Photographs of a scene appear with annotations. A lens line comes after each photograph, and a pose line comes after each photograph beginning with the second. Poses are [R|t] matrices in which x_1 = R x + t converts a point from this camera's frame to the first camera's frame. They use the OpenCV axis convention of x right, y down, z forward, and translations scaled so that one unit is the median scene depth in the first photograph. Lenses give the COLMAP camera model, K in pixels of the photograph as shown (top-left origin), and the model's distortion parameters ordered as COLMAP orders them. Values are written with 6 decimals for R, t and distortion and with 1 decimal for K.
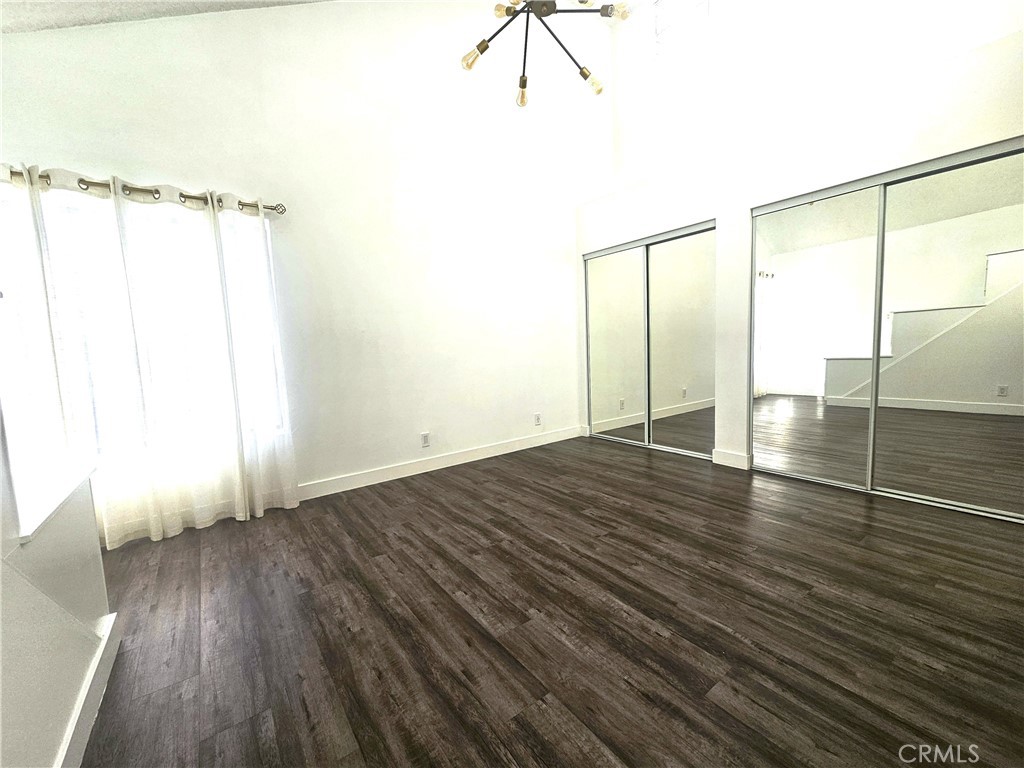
lens RADIAL K [[418.7, 0, 509.8], [0, 418.7, 387.0], [0, 0, 1]] dist [-0.001919, 0.000862]
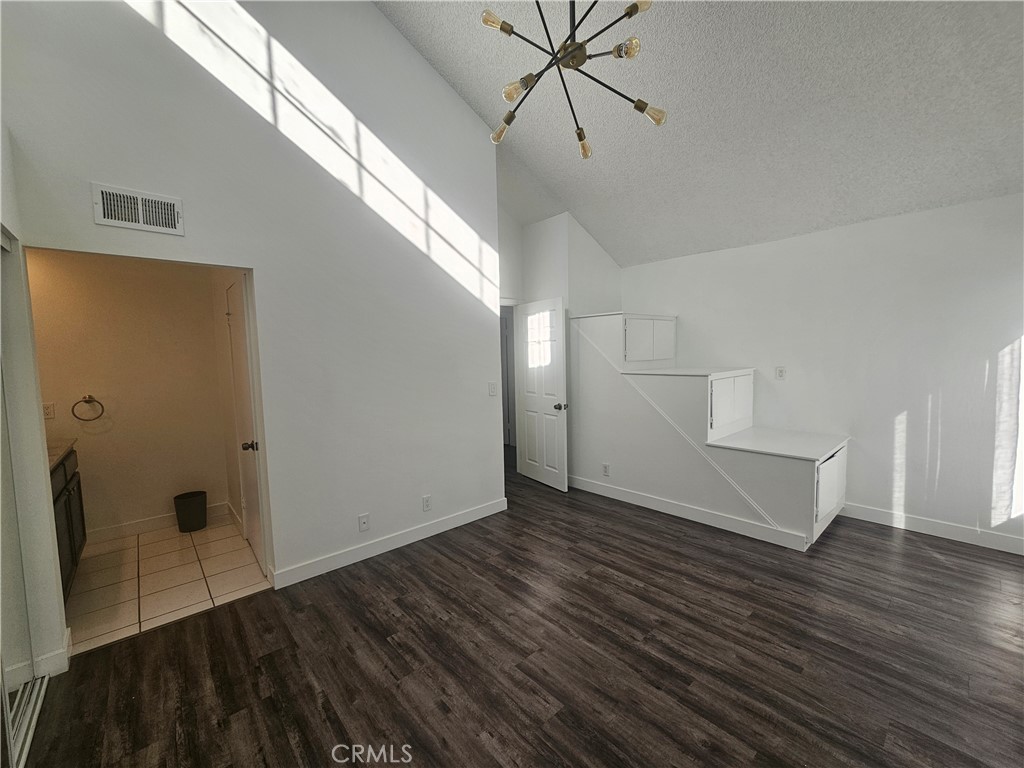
lens RADIAL K [[418.7, 0, 509.8], [0, 418.7, 387.0], [0, 0, 1]] dist [-0.001919, 0.000862]
pose [[-0.993416, 0.076385, -0.085382, 0.320913], [0.059271, 0.980466, 0.187544, -0.374401], [0.098040, 0.181248, -0.978538, 1.832283]]
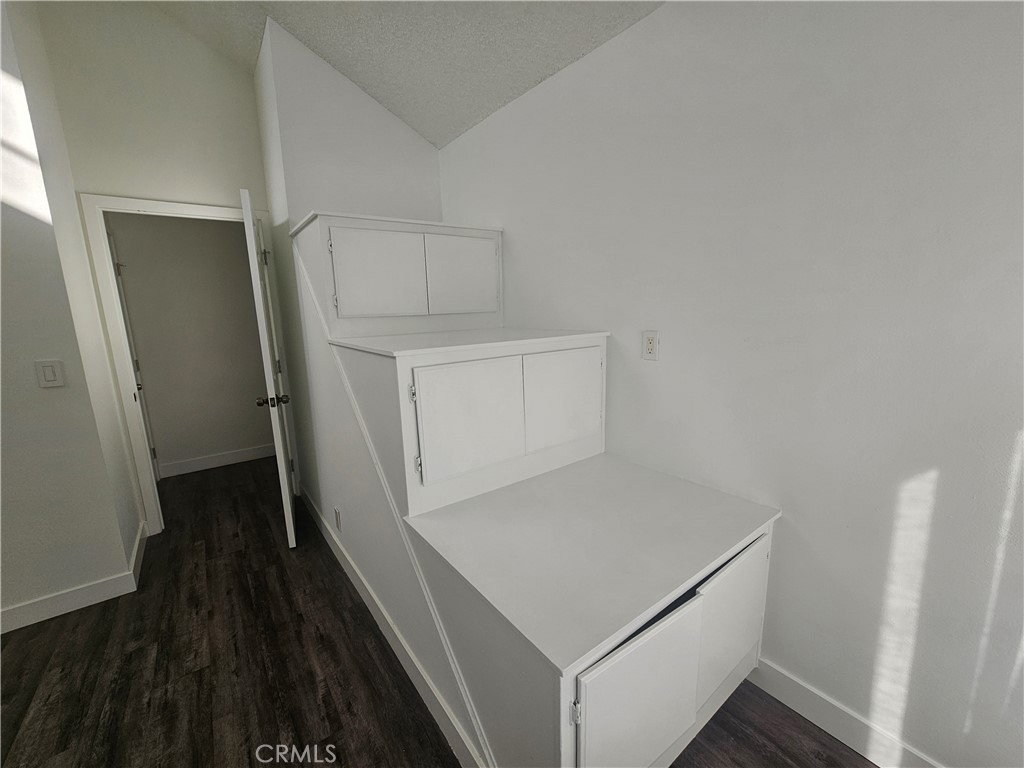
lens RADIAL K [[418.7, 0, 509.8], [0, 418.7, 387.0], [0, 0, 1]] dist [-0.001919, 0.000862]
pose [[-0.997535, 0.069862, 0.006574, -0.681205], [0.068923, 0.957902, 0.278699, -0.196929], [0.013173, 0.278466, -0.960356, 0.993609]]
